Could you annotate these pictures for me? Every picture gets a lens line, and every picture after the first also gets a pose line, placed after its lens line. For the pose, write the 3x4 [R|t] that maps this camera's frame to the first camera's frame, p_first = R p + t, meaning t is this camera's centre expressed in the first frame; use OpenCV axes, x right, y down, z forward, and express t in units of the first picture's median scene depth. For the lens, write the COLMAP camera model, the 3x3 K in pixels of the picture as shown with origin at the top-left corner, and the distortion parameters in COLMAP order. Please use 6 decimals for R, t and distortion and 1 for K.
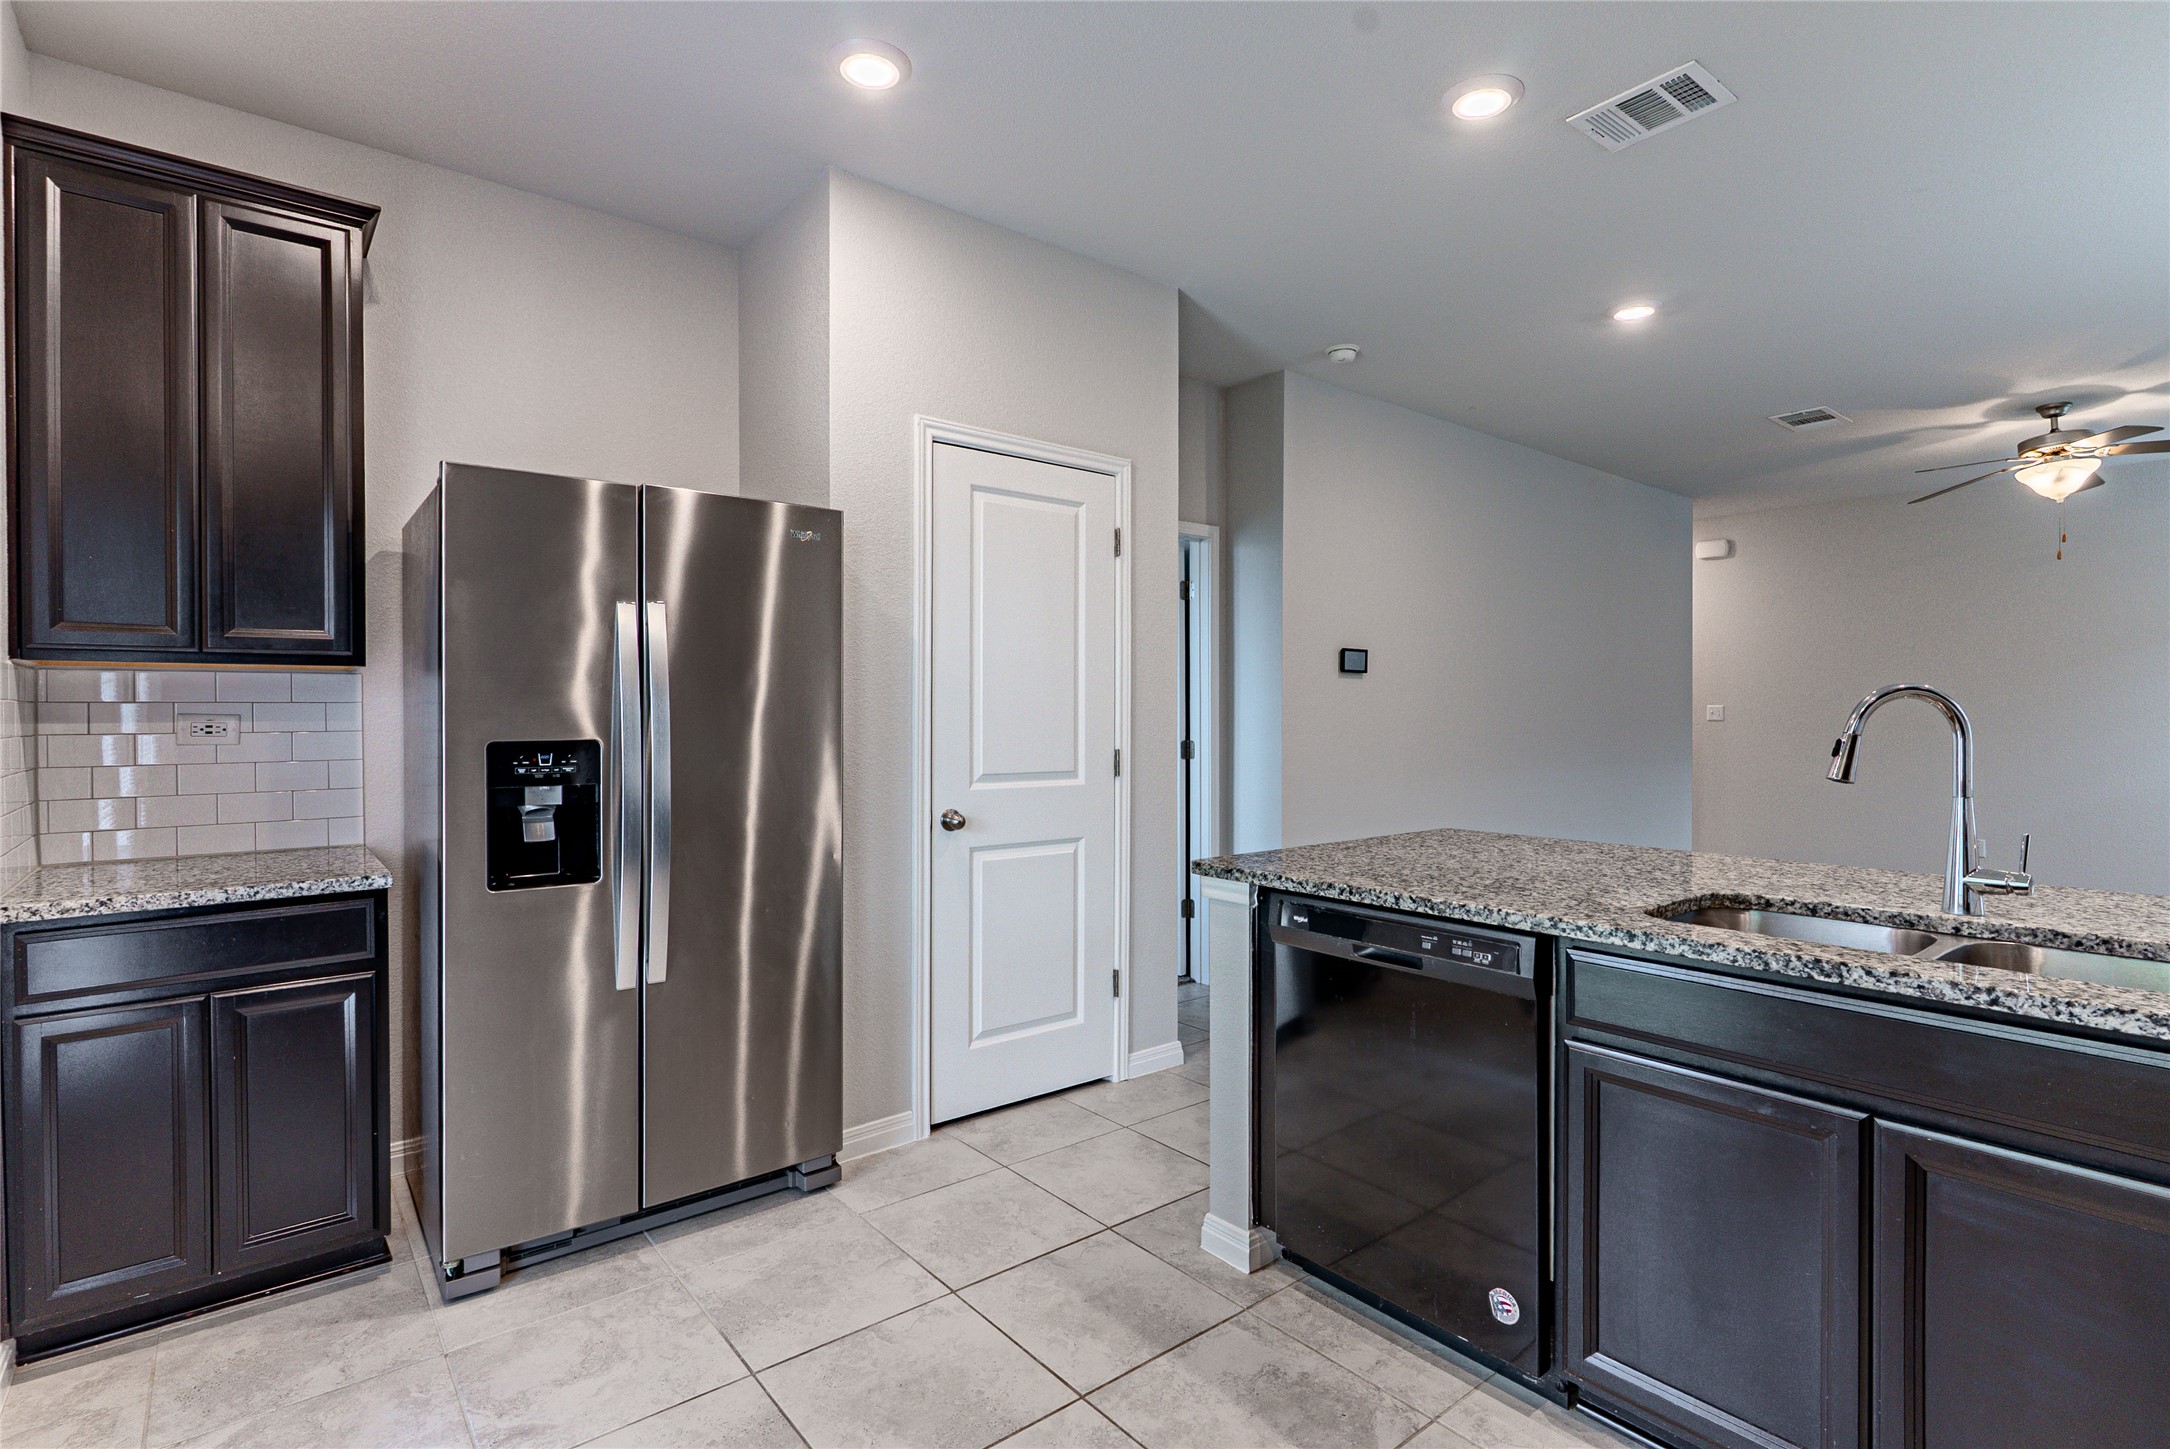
lens RADIAL K [[1032.3, 0, 1085.0], [0, 1032.3, 724.5], [0, 0, 1]] dist [0.003119, 0.001211]
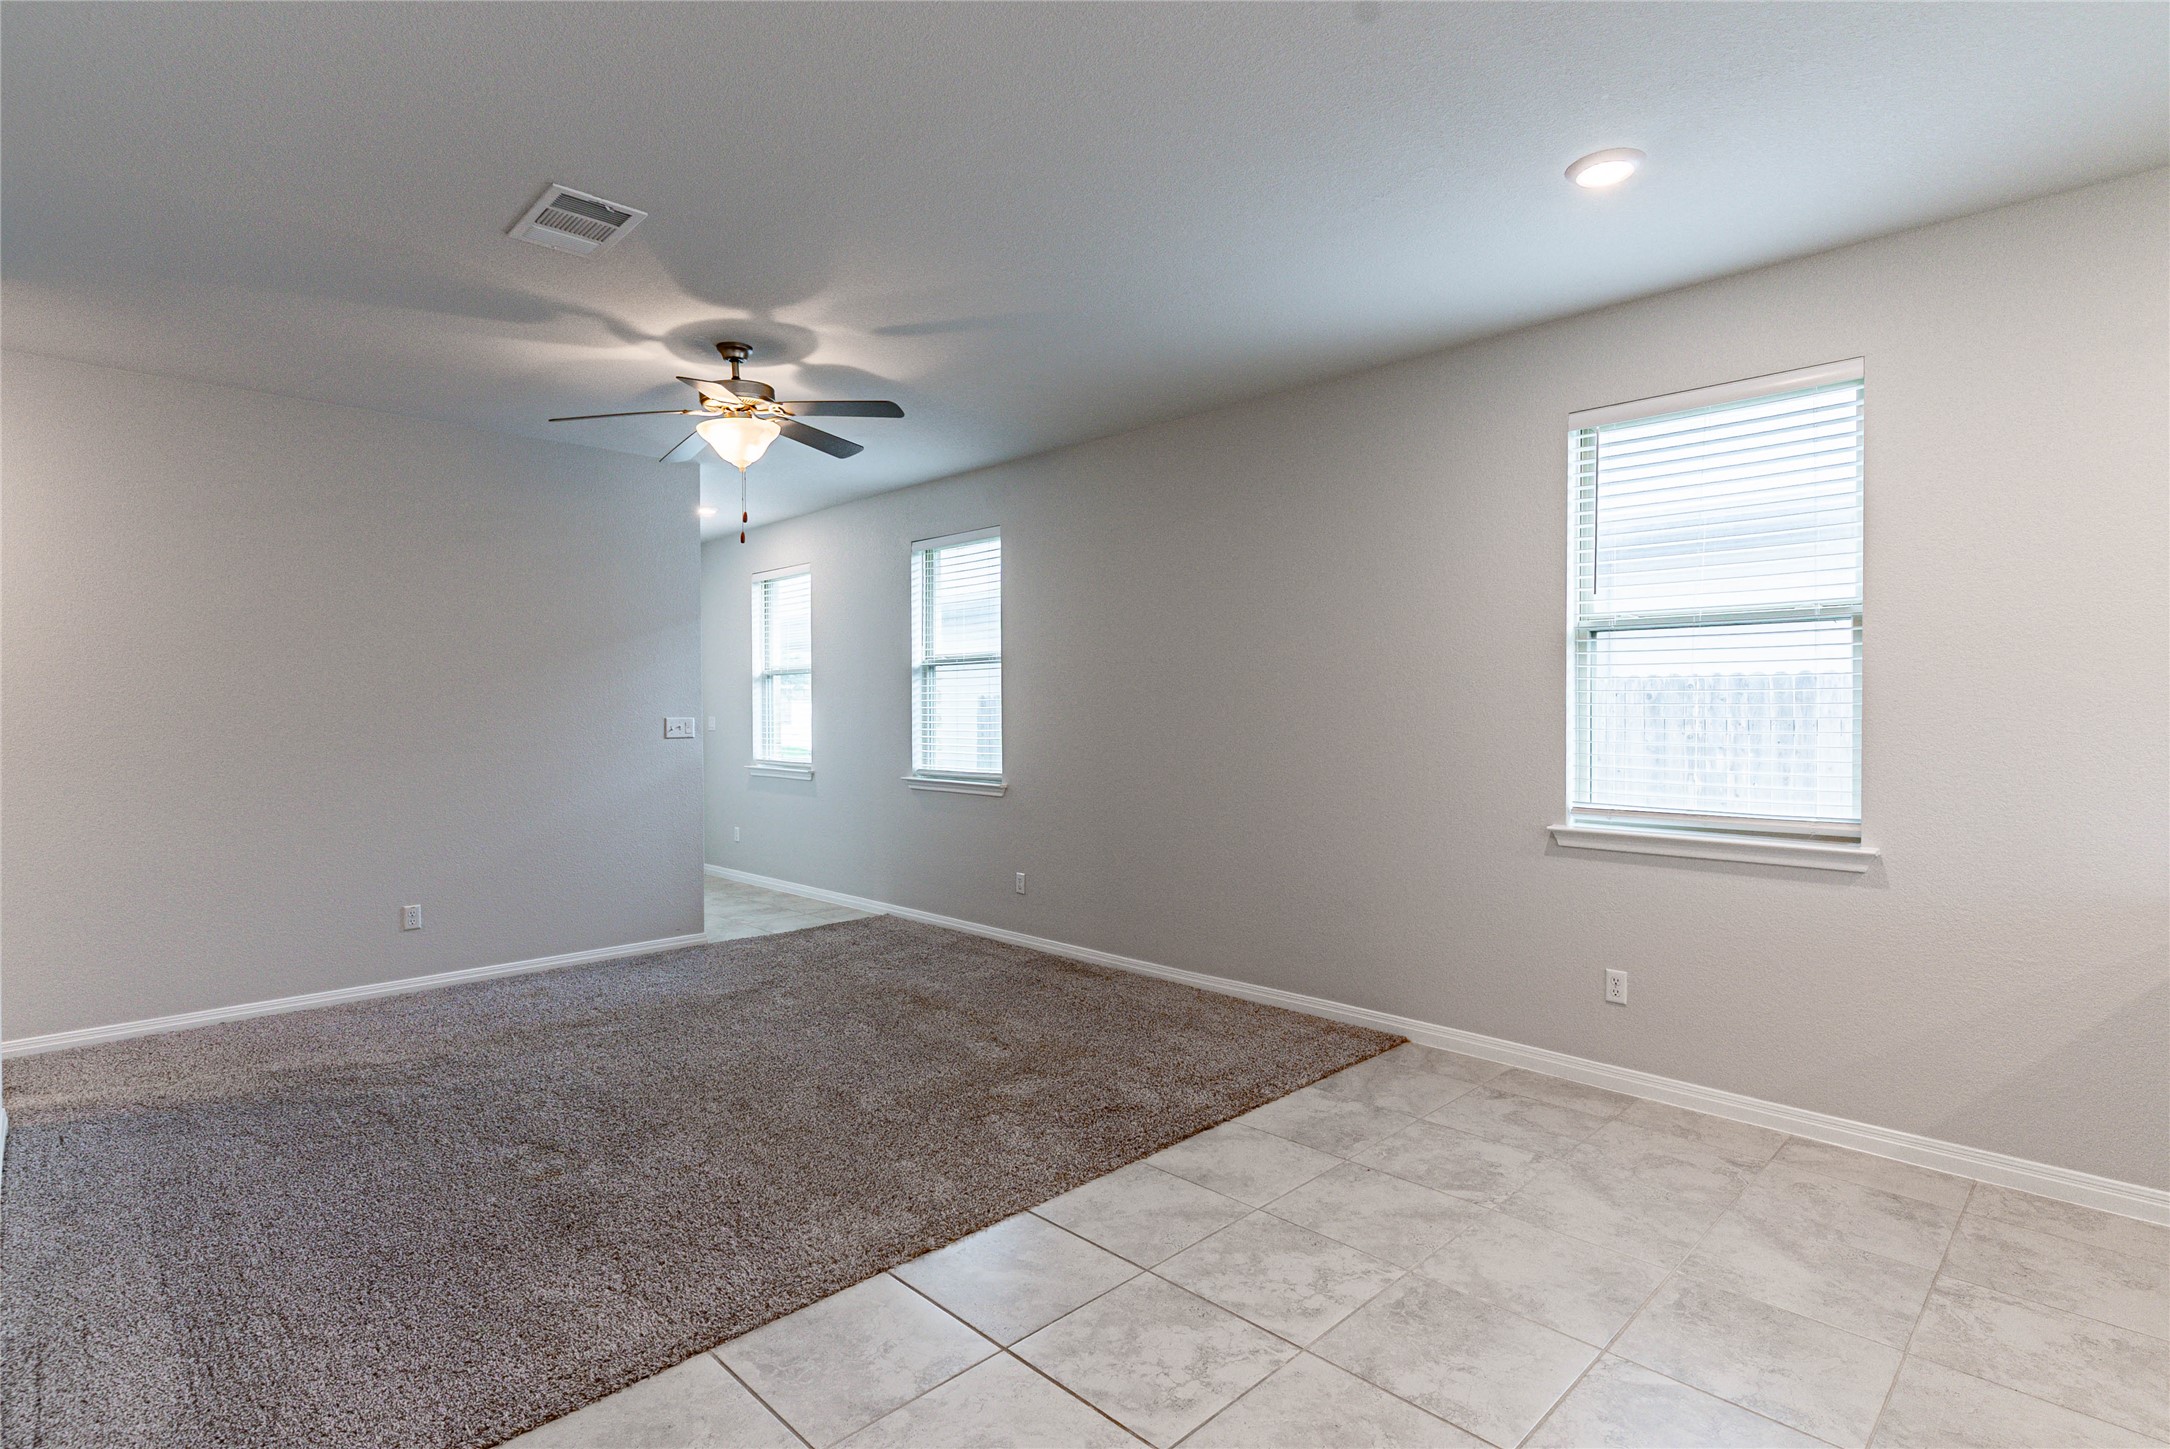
lens RADIAL K [[1056.6, 0, 1085.0], [0, 1056.6, 724.5], [0, 0, 1]] dist [0.000542, 0.000055]
pose [[-0.089815, -0.016884, 0.995815, 0.107531], [0.018063, 0.999664, 0.018578, -0.029850], [-0.995795, 0.019656, -0.089480, 0.811745]]
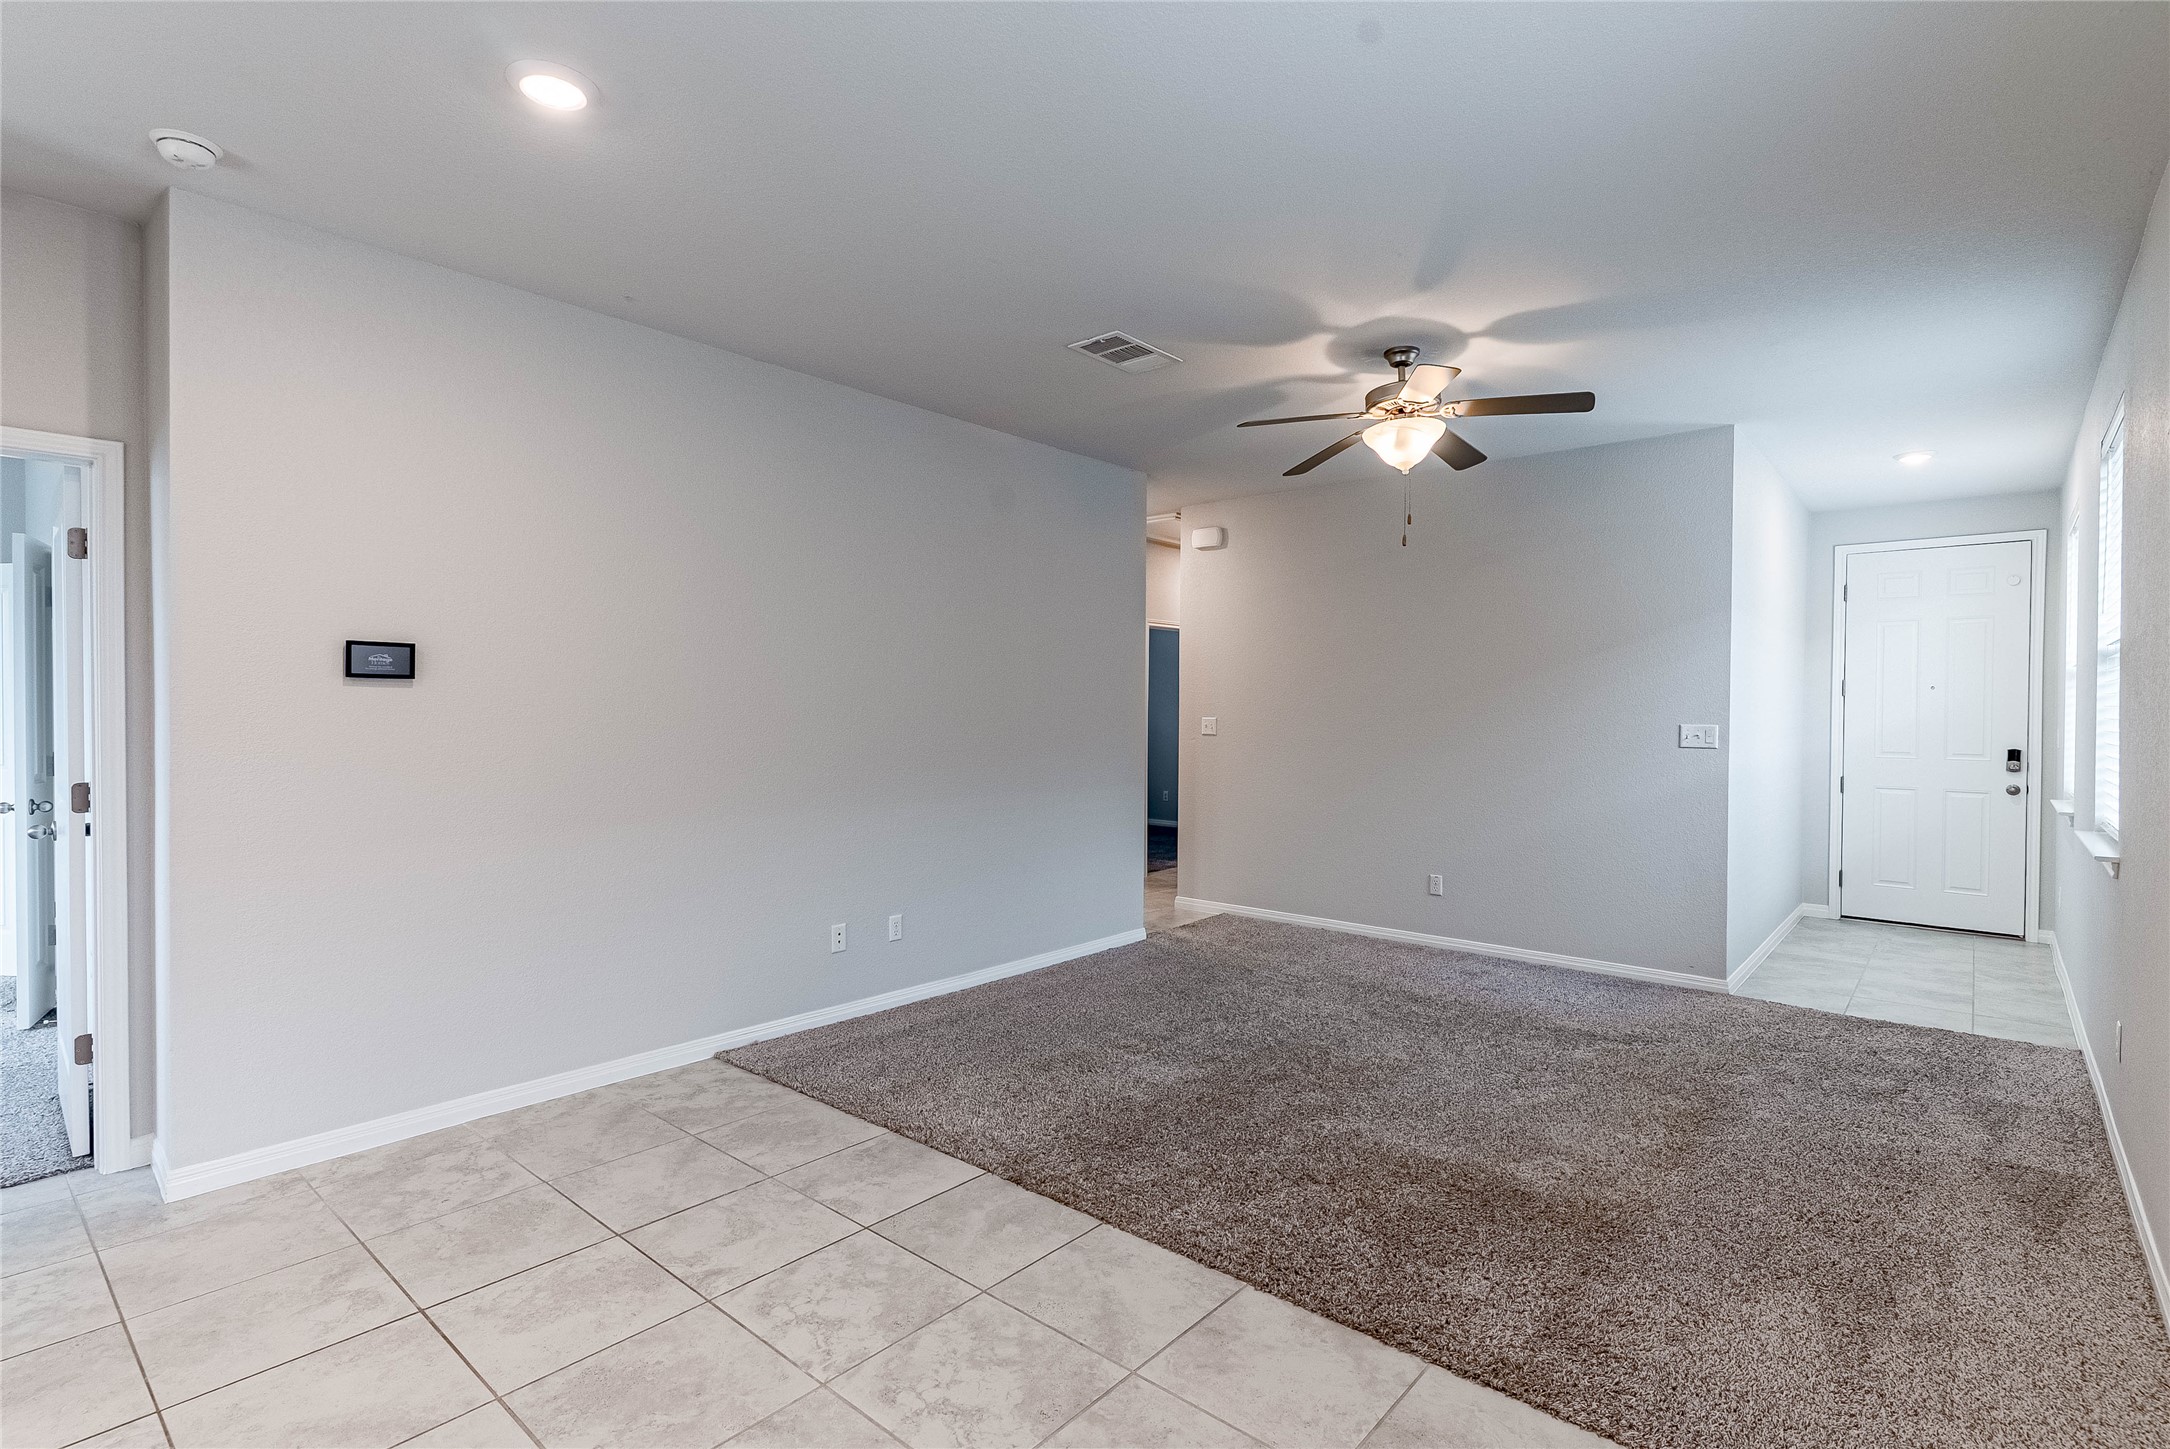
lens RADIAL K [[1034.0, 0, 1085.0], [0, 1034.0, 724.5], [0, 0, 1]] dist [-0.002597, -0.000439]
pose [[0.984424, 0.003977, 0.175766, 0.561916], [-0.004171, 0.999991, 0.000737, -0.022195], [-0.175762, -0.001459, 0.984432, 0.266660]]
